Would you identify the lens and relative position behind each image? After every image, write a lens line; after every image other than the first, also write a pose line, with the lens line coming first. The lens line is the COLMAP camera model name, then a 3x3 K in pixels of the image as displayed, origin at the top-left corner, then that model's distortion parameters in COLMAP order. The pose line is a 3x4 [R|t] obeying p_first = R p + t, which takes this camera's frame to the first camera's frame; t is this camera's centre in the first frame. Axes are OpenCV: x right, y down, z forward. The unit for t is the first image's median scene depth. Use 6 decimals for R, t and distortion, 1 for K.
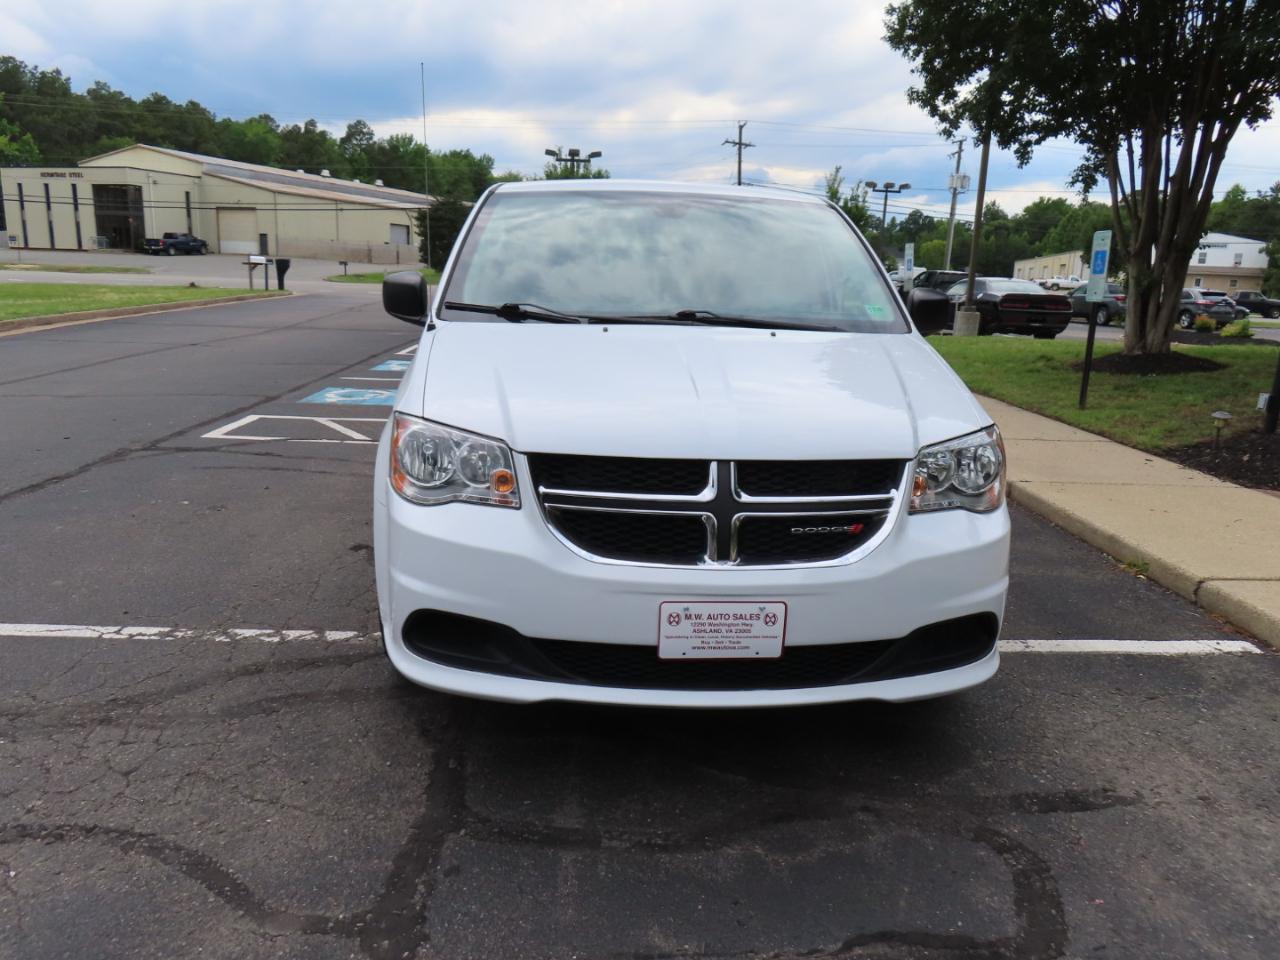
lens RADIAL K [[917.4, 0, 645.3], [0, 917.4, 481.4], [0, 0, 1]] dist [-0.012823, 0.009532]
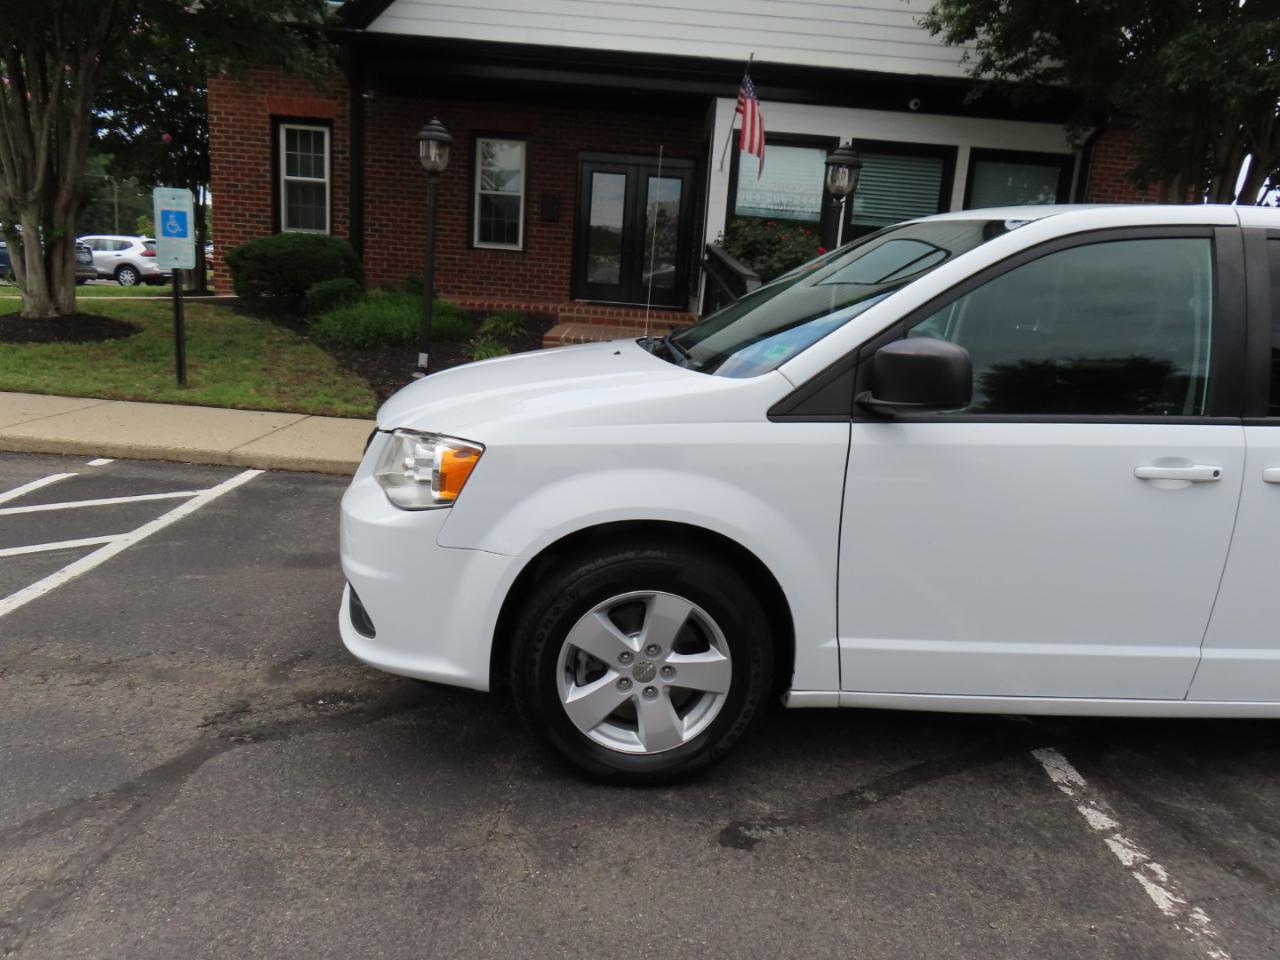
lens RADIAL K [[917.4, 0, 644.2], [0, 917.4, 481.1], [0, 0, 1]] dist [-0.012823, 0.009532]
pose [[0.027337, -0.247293, 0.968555, -0.485938], [0.152876, 0.958553, 0.240425, -0.166727], [-0.987867, 0.141497, 0.064009, 0.611684]]
